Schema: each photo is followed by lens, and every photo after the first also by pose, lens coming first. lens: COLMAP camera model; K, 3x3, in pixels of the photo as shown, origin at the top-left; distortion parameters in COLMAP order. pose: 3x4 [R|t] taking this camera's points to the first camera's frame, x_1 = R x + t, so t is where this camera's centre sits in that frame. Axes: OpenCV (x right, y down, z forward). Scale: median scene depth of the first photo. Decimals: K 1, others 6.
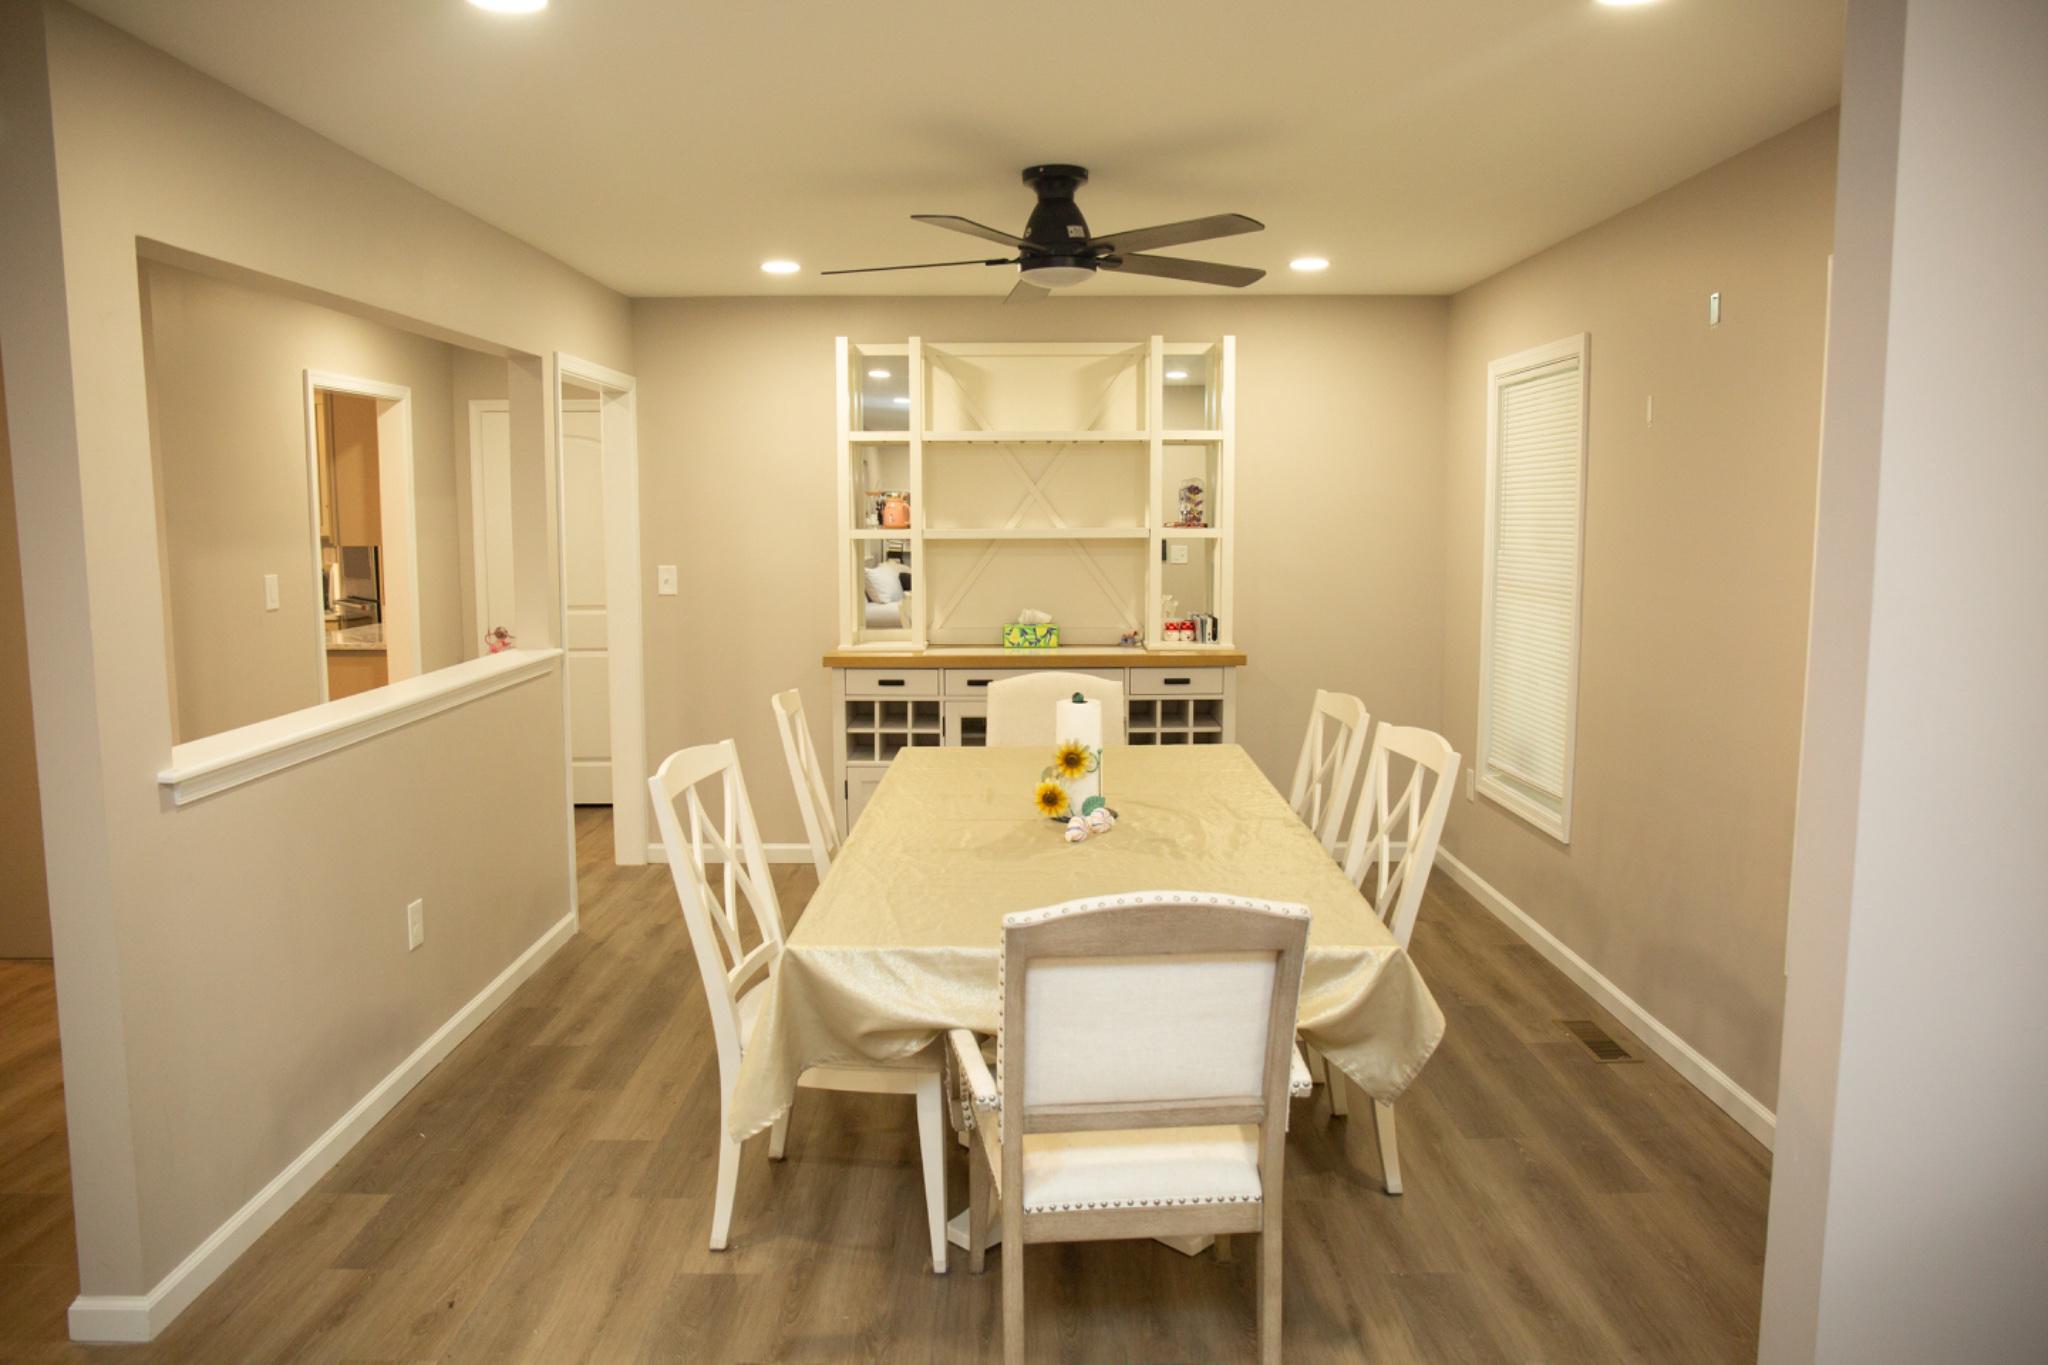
lens RADIAL K [[1407.7, 0, 1020.0], [0, 1407.7, 672.9], [0, 0, 1]] dist [-0.101359, 0.090315]
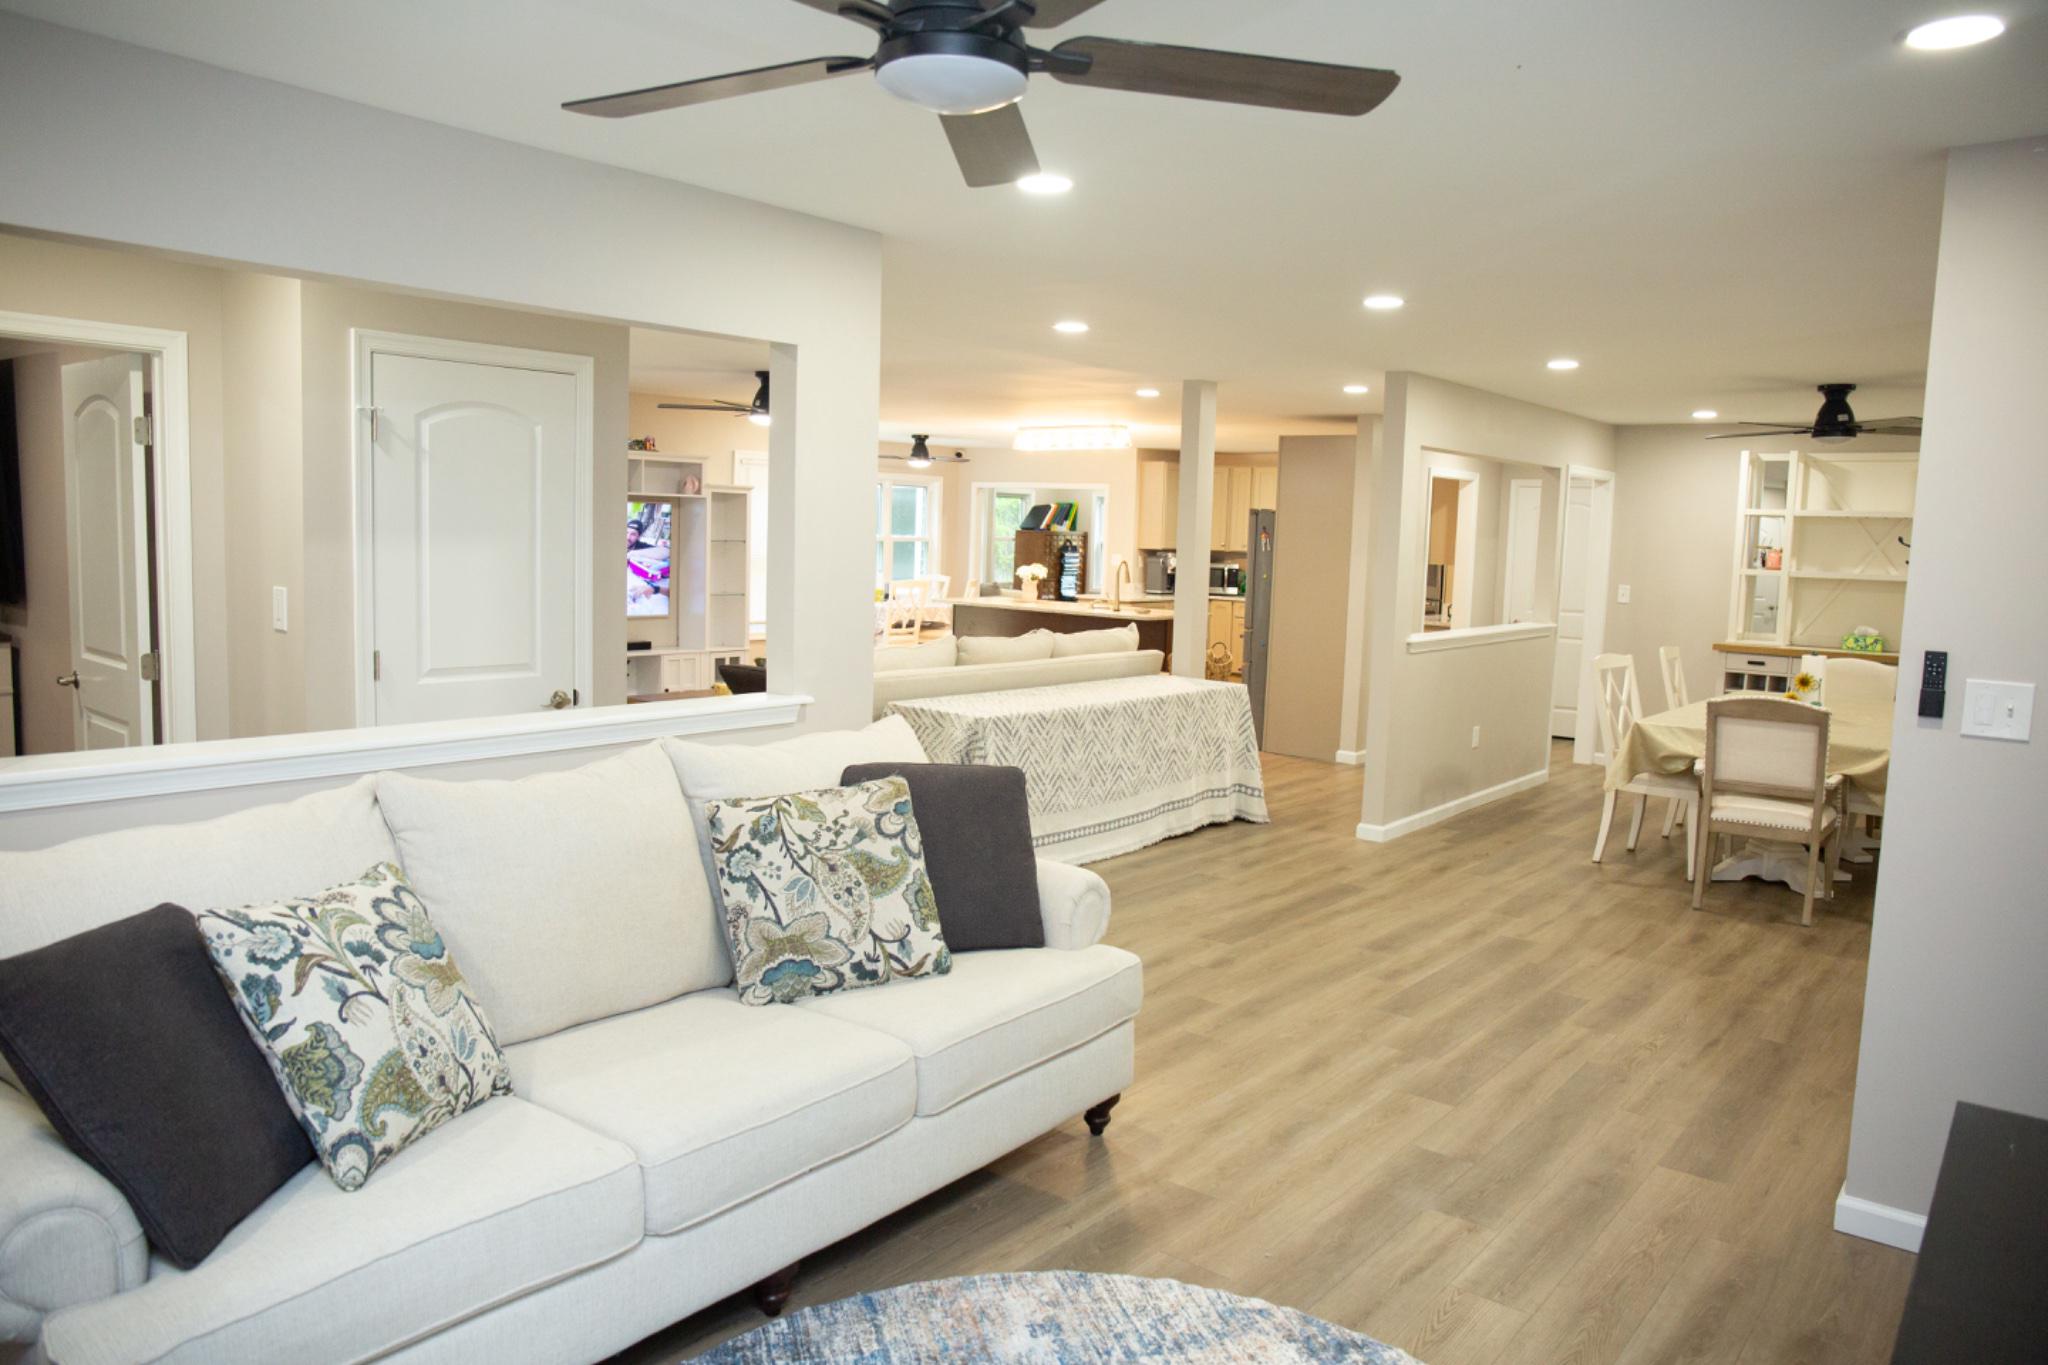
lens RADIAL K [[1407.7, 0, 1020.0], [0, 1407.7, 672.9], [0, 0, 1]] dist [-0.101359, 0.090315]
pose [[0.774981, 0.088945, -0.625694, 0.244606], [-0.104580, 0.994446, 0.011832, 0.087869], [0.623272, 0.056265, 0.779979, -0.770635]]
